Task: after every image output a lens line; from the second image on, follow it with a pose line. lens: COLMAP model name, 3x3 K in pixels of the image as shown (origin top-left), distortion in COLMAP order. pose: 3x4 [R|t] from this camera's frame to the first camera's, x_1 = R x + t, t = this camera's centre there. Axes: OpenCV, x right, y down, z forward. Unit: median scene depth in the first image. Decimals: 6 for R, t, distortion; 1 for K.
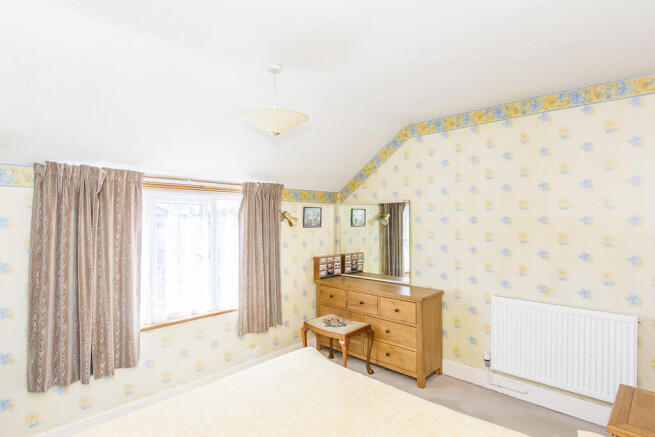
lens RADIAL K [[350.3, 0, 327.7], [0, 350.3, 218.8], [0, 0, 1]] dist [0.009727, -0.012540]
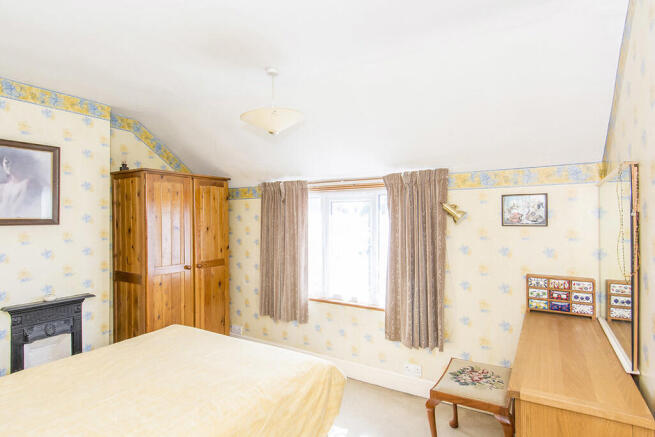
lens RADIAL K [[350.3, 0, 335.8], [0, 350.3, 218.2], [0, 0, 1]] dist [0.009727, -0.012540]
pose [[0.192711, 0.003391, -0.981250, 0.632143], [0.011163, 0.999922, 0.005647, 0.003375], [0.981192, -0.012042, 0.192658, 0.681230]]
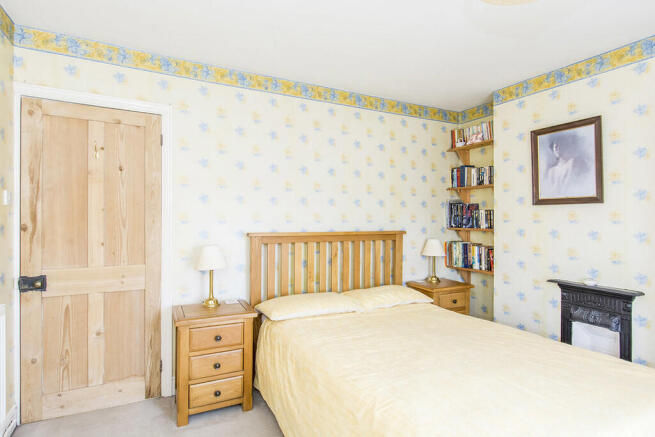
lens RADIAL K [[350.3, 0, 326.8], [0, 350.3, 217.9], [0, 0, 1]] dist [0.009727, -0.012540]
pose [[-0.937434, 0.002736, 0.348152, -0.050819], [0.000280, 0.999975, -0.007105, 0.054534], [-0.348163, -0.006563, -0.937411, 1.104339]]
